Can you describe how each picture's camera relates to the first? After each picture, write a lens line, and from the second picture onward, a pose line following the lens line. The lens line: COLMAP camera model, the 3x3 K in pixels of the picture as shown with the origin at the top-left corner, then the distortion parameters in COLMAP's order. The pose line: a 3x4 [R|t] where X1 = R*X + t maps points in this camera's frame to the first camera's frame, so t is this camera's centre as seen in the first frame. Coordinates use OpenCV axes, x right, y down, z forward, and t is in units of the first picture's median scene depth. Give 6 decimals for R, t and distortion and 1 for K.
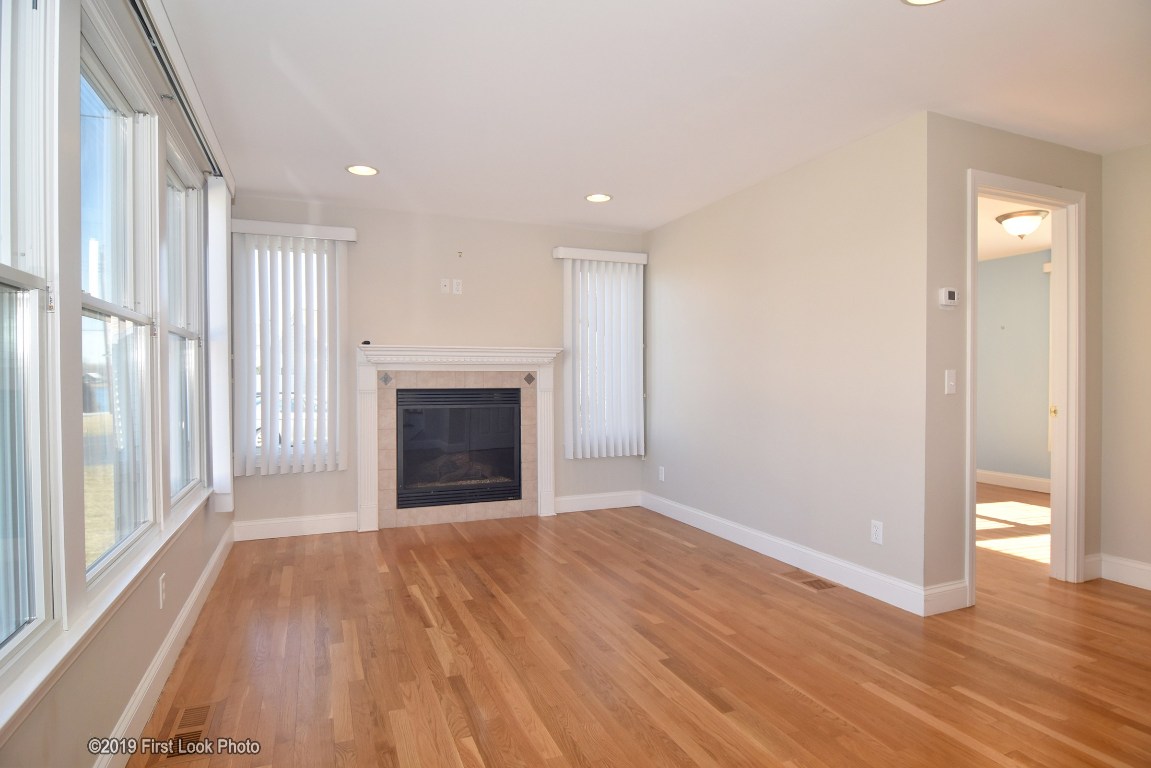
lens RADIAL K [[594.9, 0, 502.6], [0, 594.9, 405.6], [0, 0, 1]] dist [-0.013800, -0.000218]
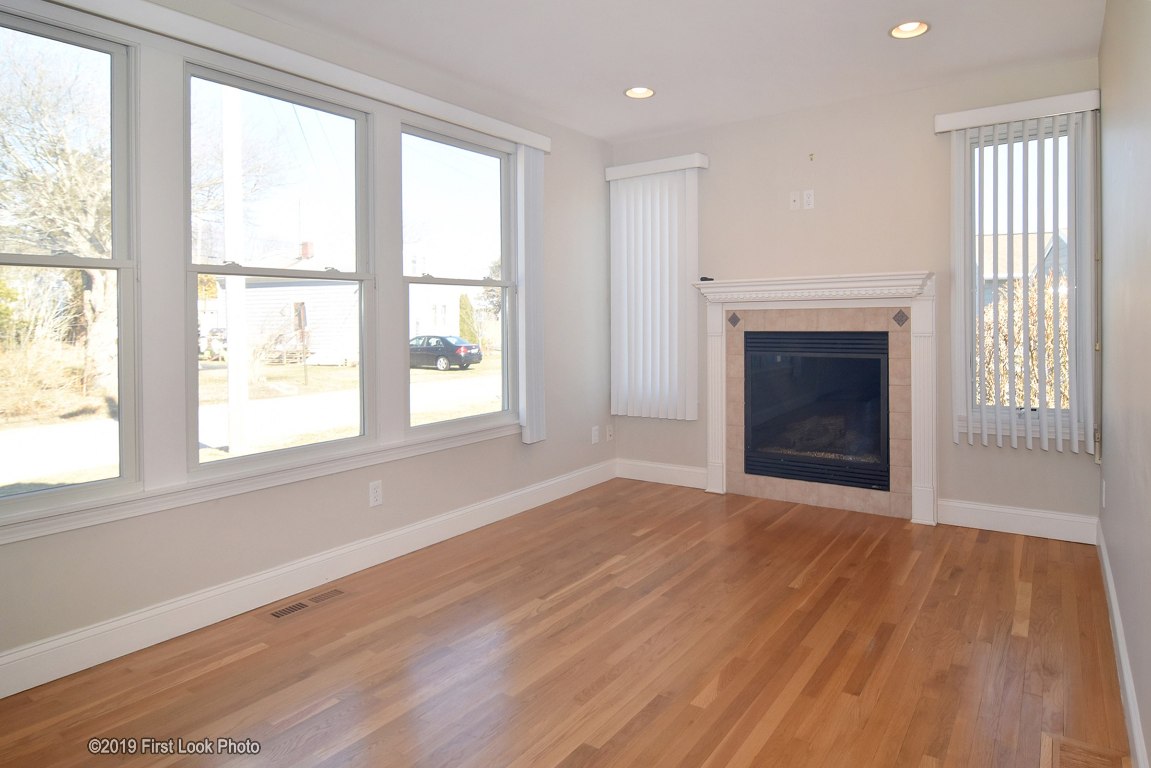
lens RADIAL K [[644.9, 0, 631.7], [0, 644.9, 348.4], [0, 0, 1]] dist [-0.009935, -0.005502]
pose [[0.638881, 0.027735, -0.768805, 0.428532], [-0.026728, 0.999547, 0.013848, -0.012529], [0.768841, 0.011701, 0.639333, 0.293905]]
